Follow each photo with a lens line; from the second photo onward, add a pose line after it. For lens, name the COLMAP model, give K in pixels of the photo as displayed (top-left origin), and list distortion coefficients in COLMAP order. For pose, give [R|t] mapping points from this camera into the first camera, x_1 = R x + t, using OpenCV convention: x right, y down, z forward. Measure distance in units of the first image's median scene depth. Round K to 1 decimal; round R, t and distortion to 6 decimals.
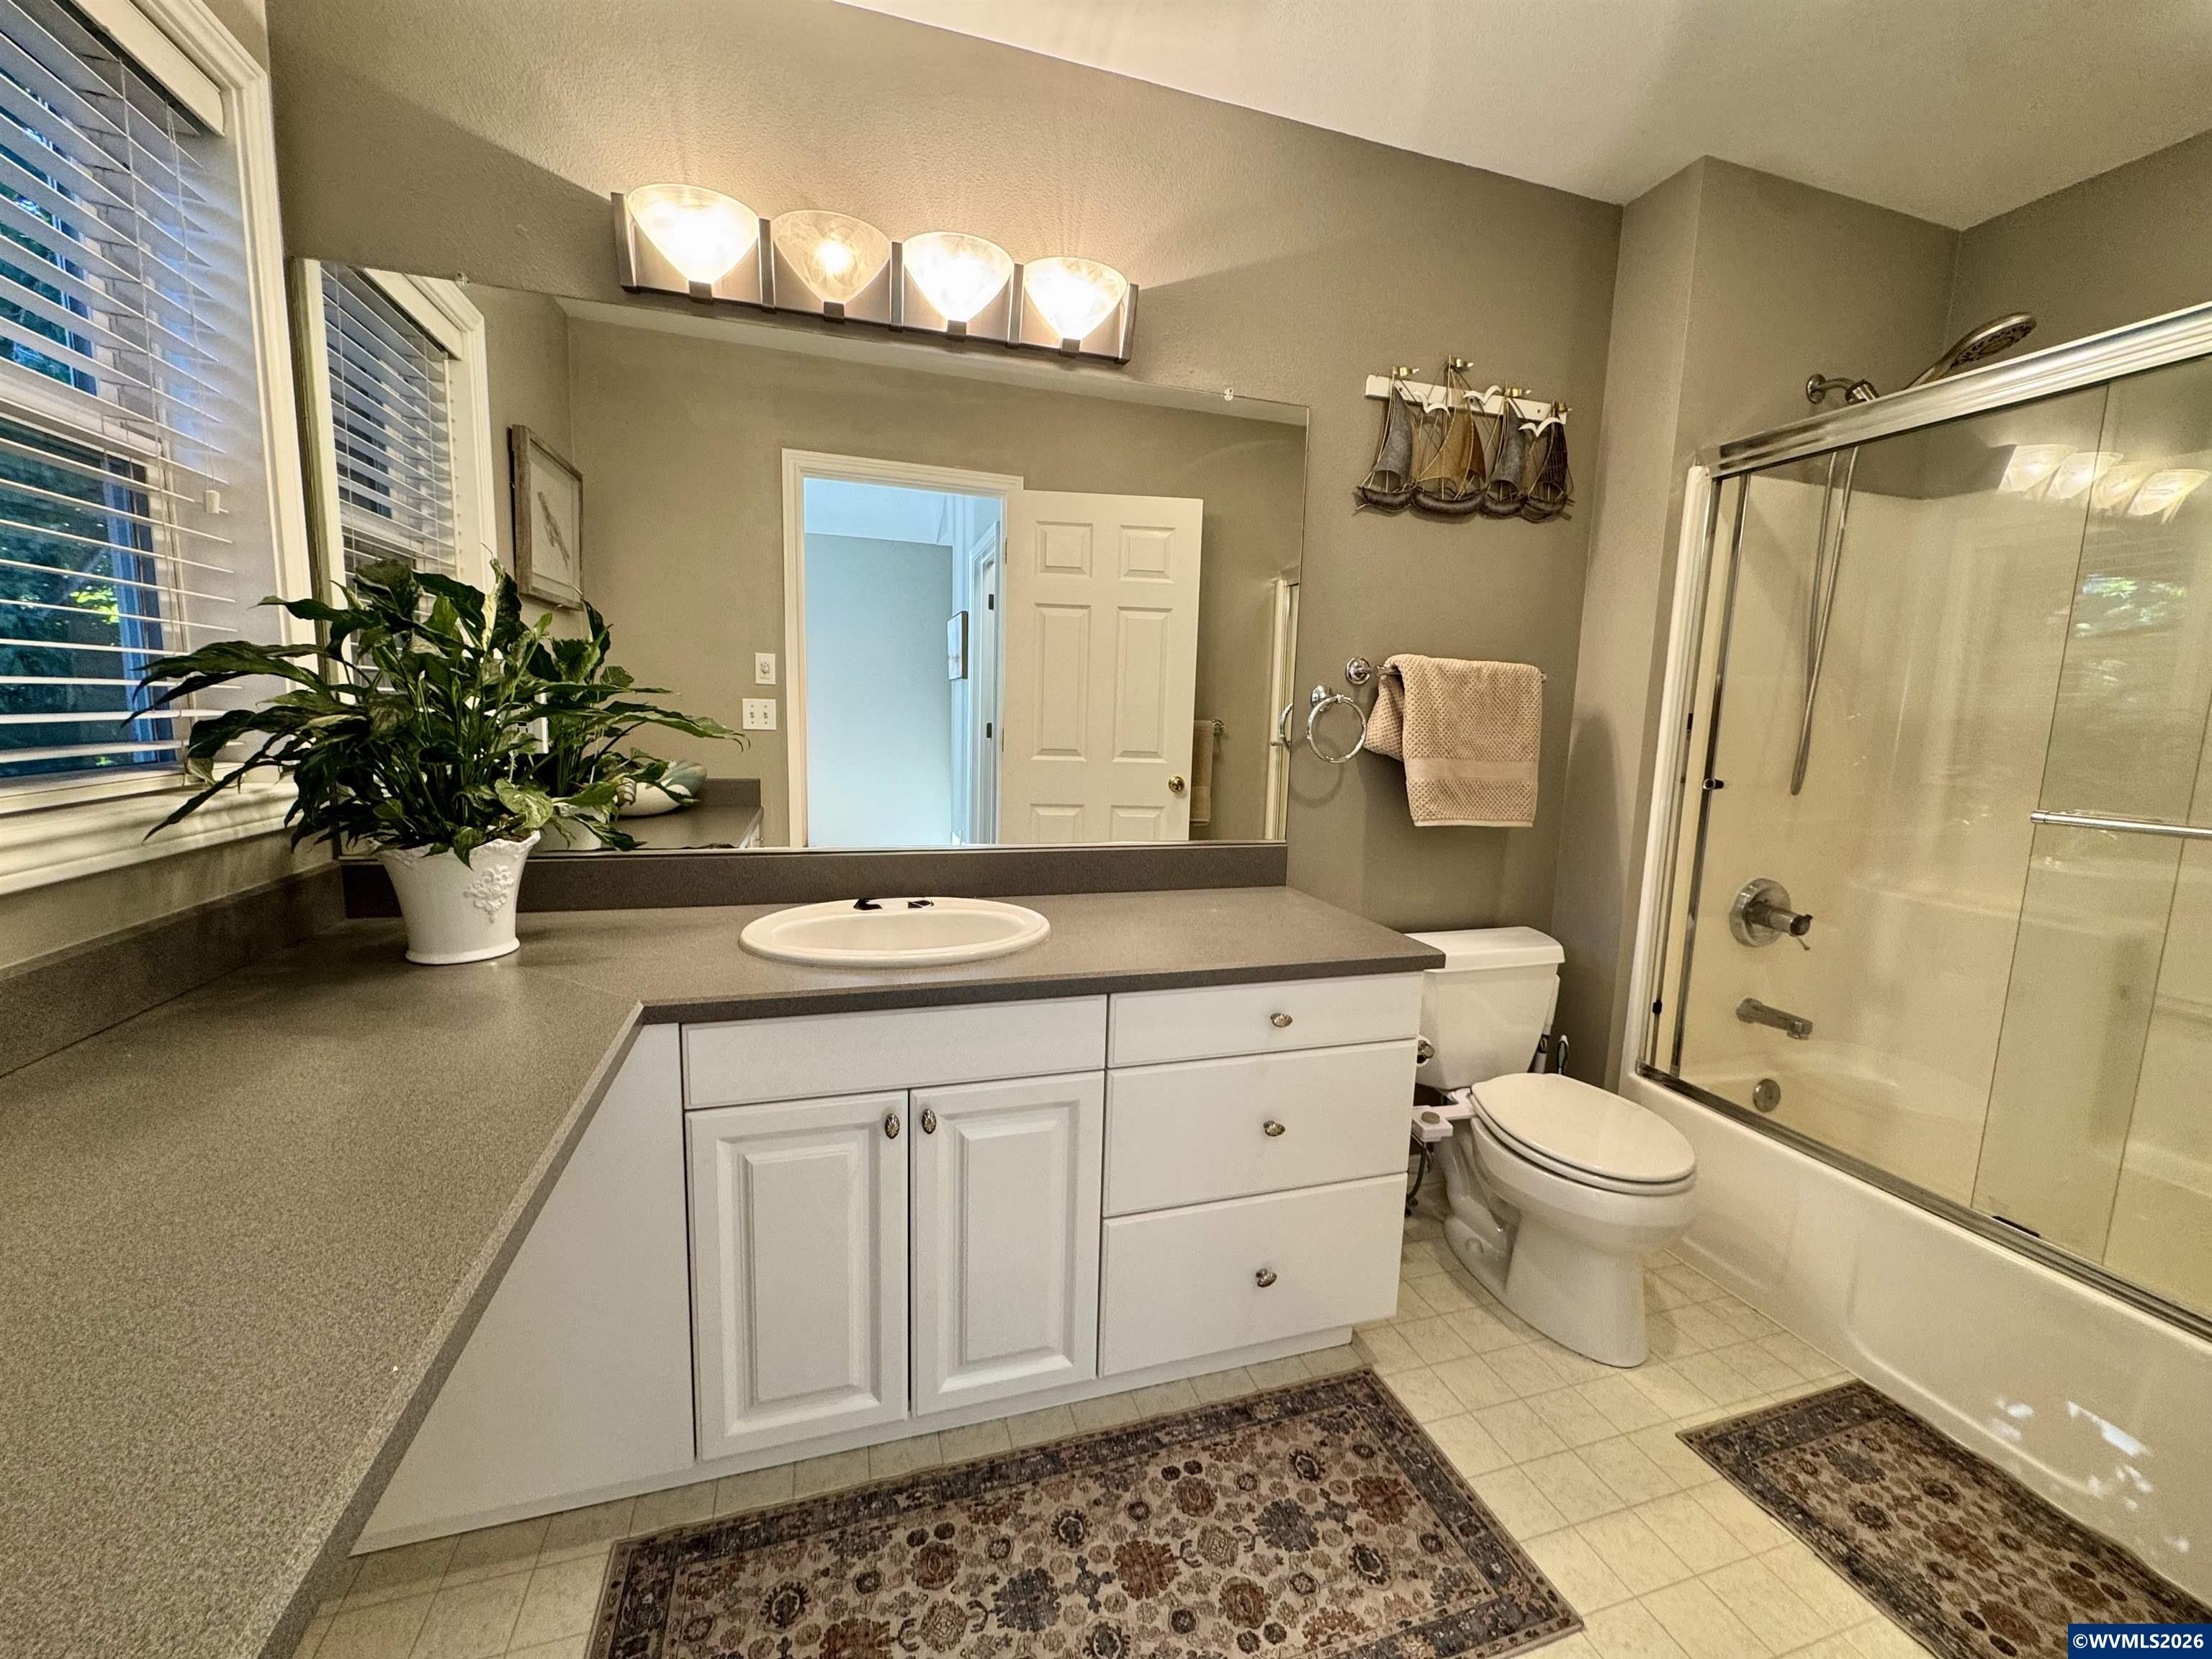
lens RADIAL K [[883.5, 0, 1114.2], [0, 883.5, 825.9], [0, 0, 1]] dist [-0.005906, 0.001692]
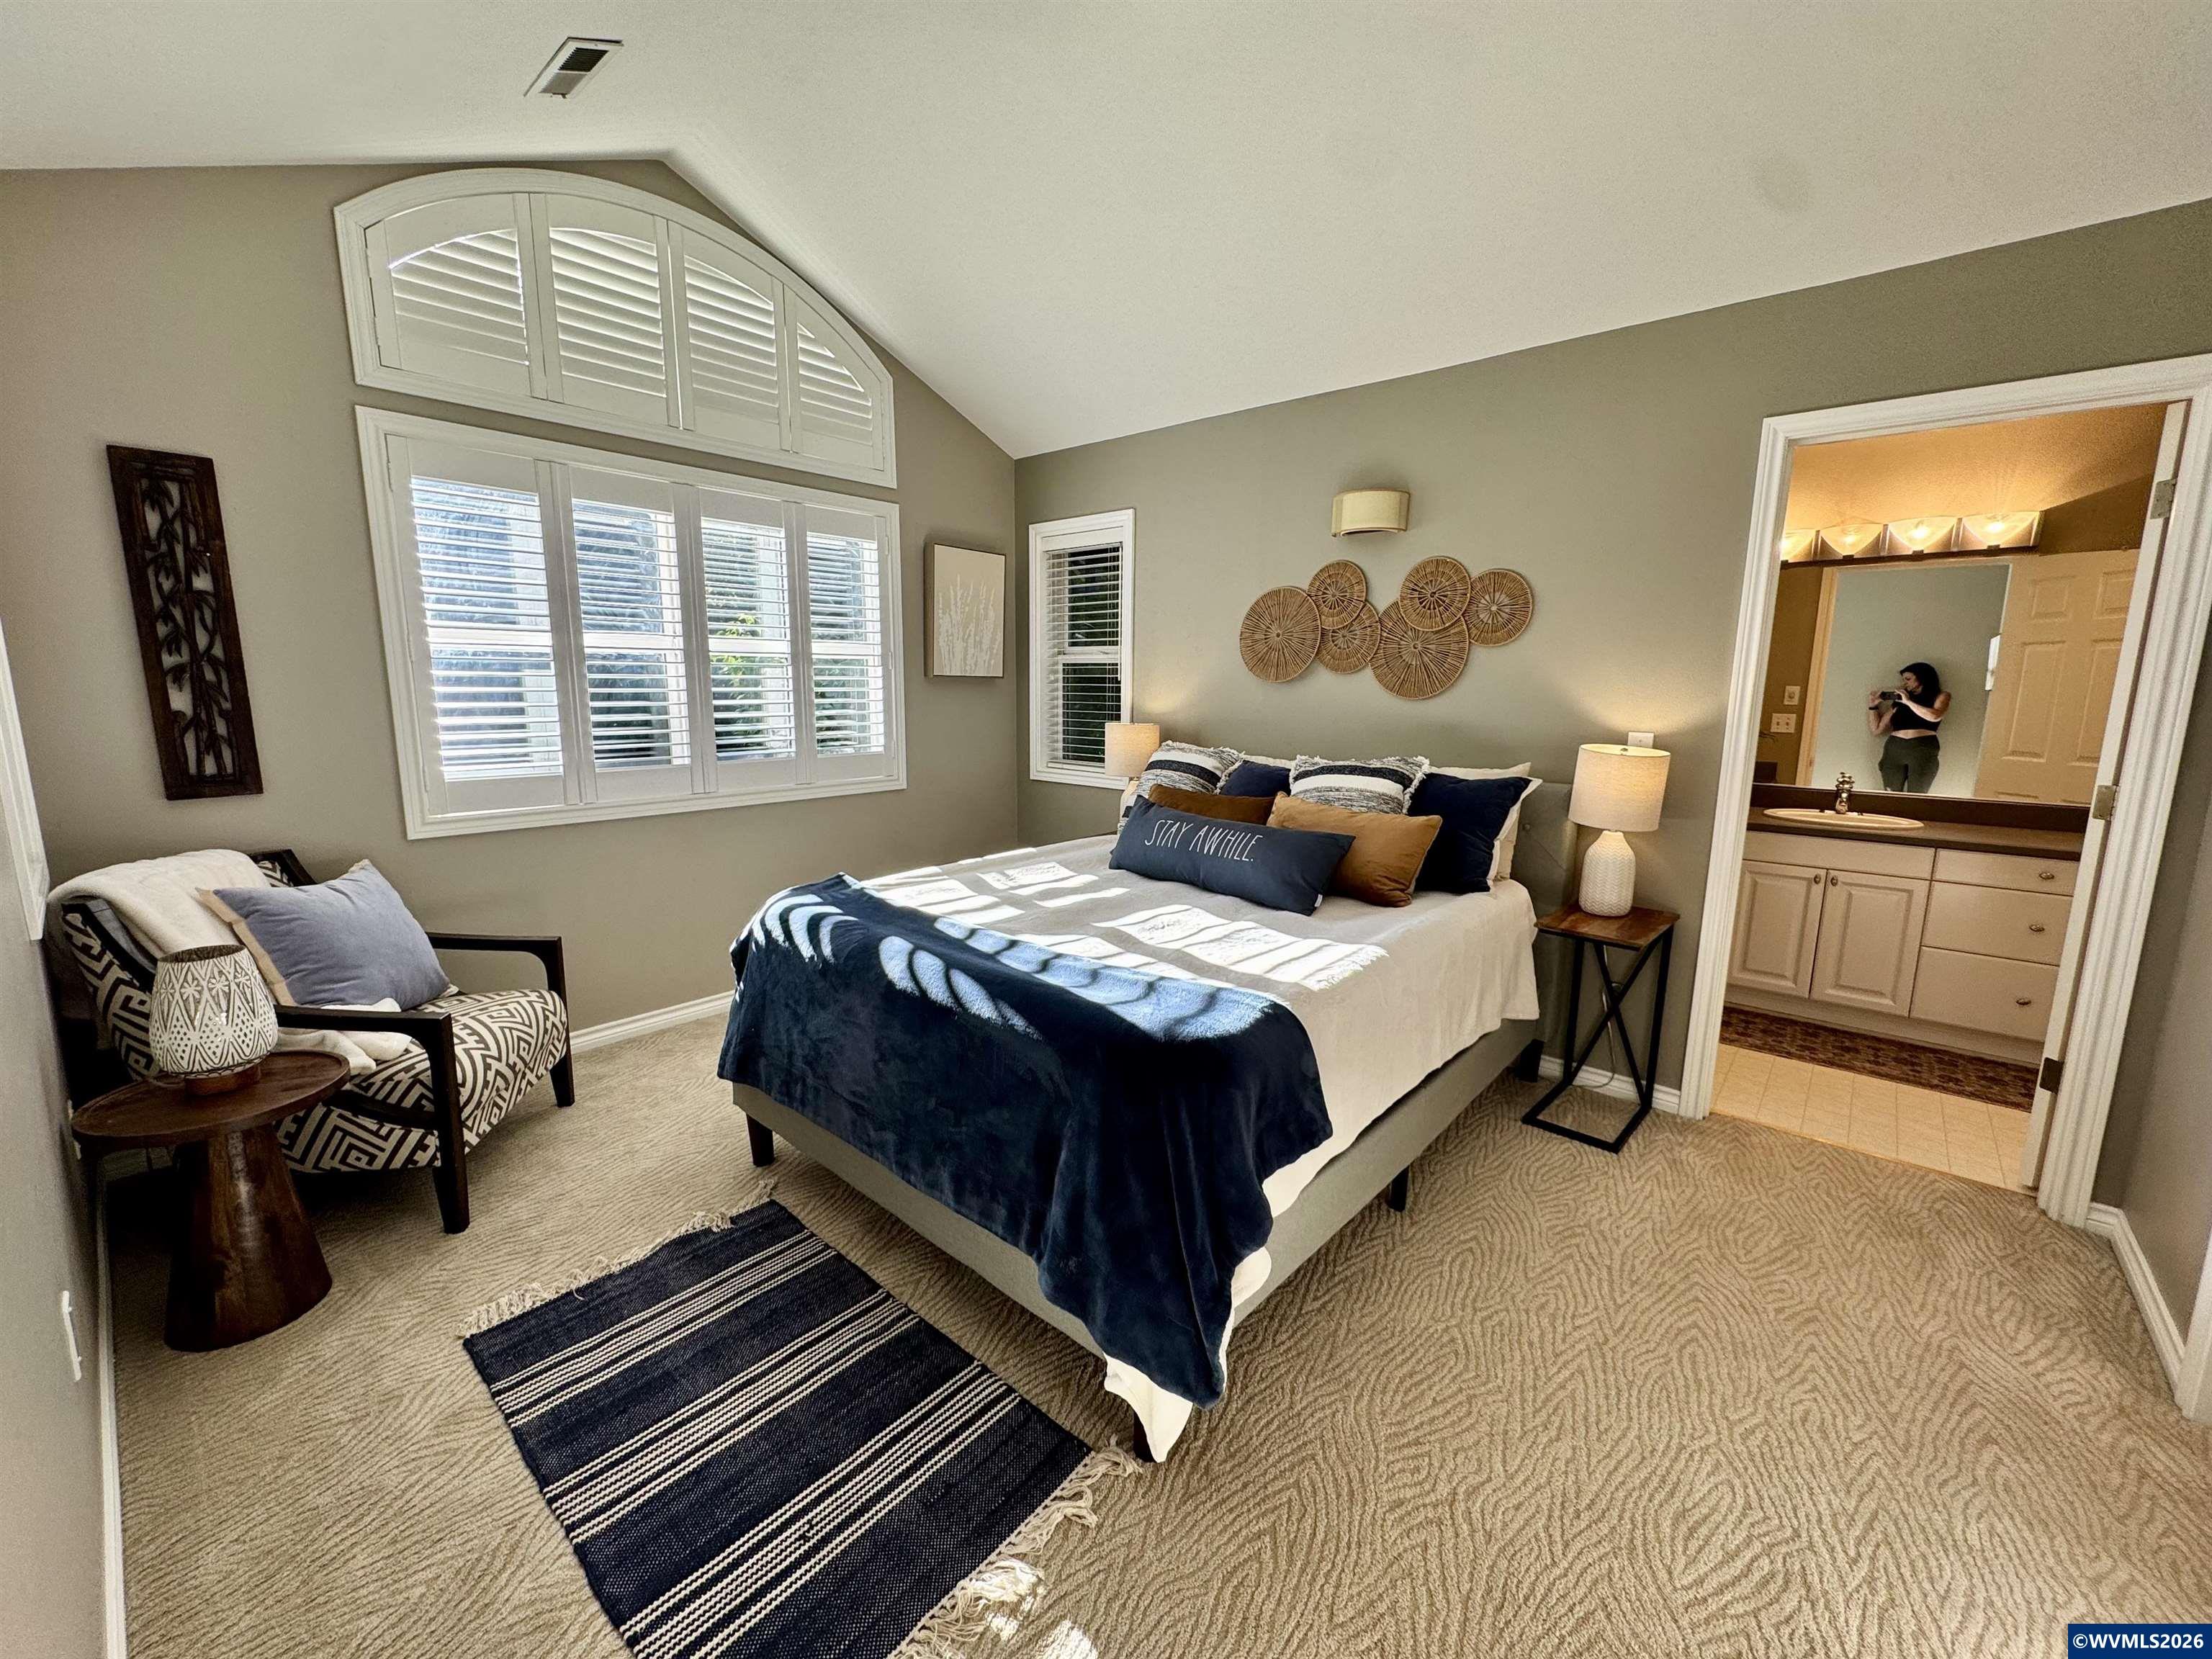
lens RADIAL K [[883.5, 0, 1117.4], [0, 883.5, 828.9], [0, 0, 1]] dist [-0.005906, 0.001692]
pose [[0.523931, 0.113551, -0.844158, 0.799882], [-0.106466, 0.992032, 0.067364, 0.202875], [0.845081, 0.054580, 0.531846, -2.049677]]
